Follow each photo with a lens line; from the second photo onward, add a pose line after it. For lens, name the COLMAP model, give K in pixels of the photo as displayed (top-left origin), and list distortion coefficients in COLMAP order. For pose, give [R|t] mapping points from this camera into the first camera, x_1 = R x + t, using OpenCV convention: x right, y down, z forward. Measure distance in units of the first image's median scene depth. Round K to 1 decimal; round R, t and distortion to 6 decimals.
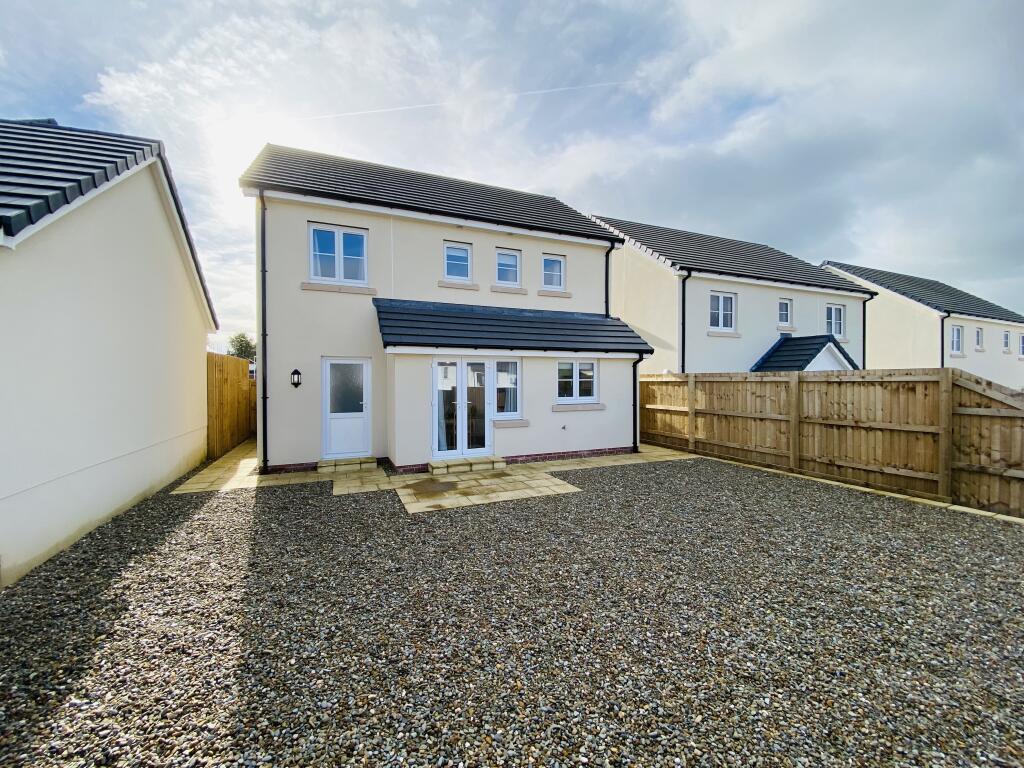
lens RADIAL K [[405.3, 0, 508.6], [0, 405.3, 385.1], [0, 0, 1]] dist [0.002056, -0.015294]
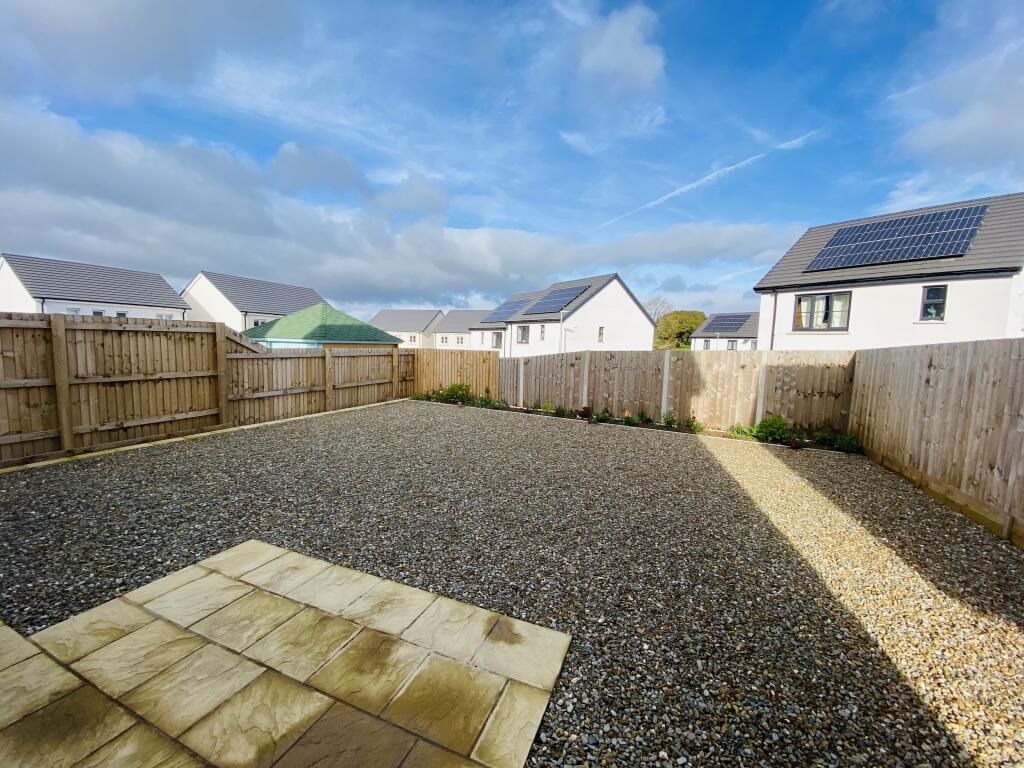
lens RADIAL K [[405.3, 0, 508.6], [0, 405.3, 385.1], [0, 0, 1]] dist [0.002056, -0.015294]
pose [[-0.695503, -0.094630, 0.712264, -0.411217], [-0.023737, 0.993774, 0.108853, -0.006498], [-0.718131, 0.058801, -0.693420, 1.126814]]
